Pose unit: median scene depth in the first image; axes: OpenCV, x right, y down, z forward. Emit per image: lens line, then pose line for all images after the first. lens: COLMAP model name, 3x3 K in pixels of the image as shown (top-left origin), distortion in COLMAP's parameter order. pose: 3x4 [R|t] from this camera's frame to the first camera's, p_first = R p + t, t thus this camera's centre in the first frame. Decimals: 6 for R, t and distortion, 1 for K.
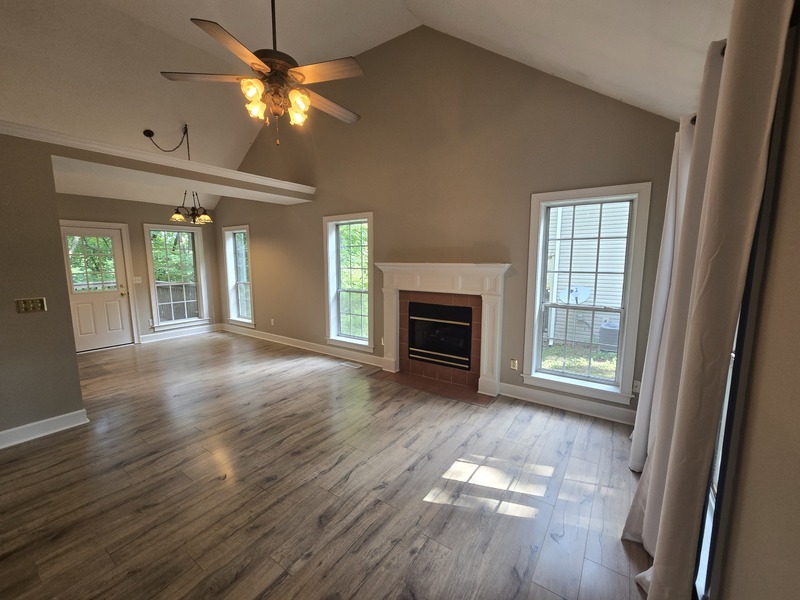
lens RADIAL K [[327.2, 0, 405.6], [0, 327.2, 302.2], [0, 0, 1]] dist [-0.000886, 0.000115]
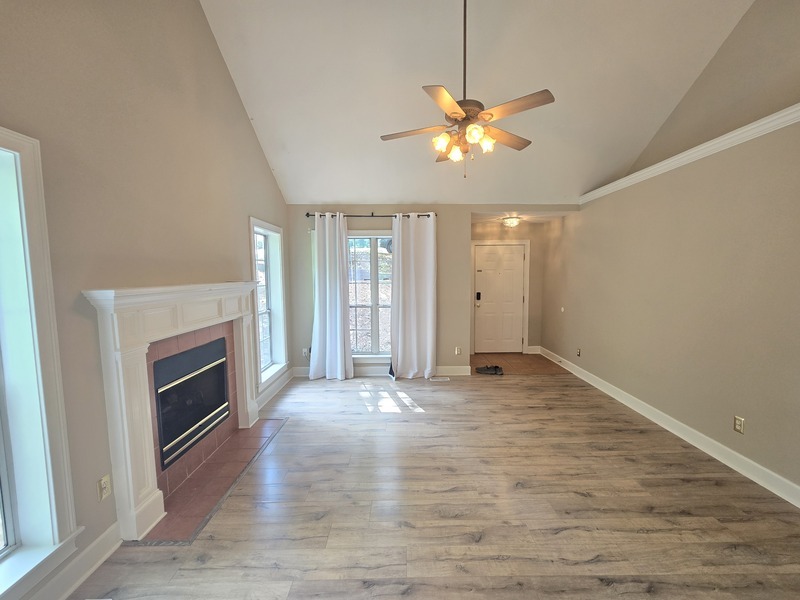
lens RADIAL K [[327.2, 0, 404.3], [0, 327.2, 302.6], [0, 0, 1]] dist [-0.000886, 0.000115]
pose [[-0.570604, -0.067125, 0.818477, -1.142594], [0.115115, 0.980276, 0.160647, -0.236722], [-0.813117, 0.185885, -0.551622, 1.735813]]
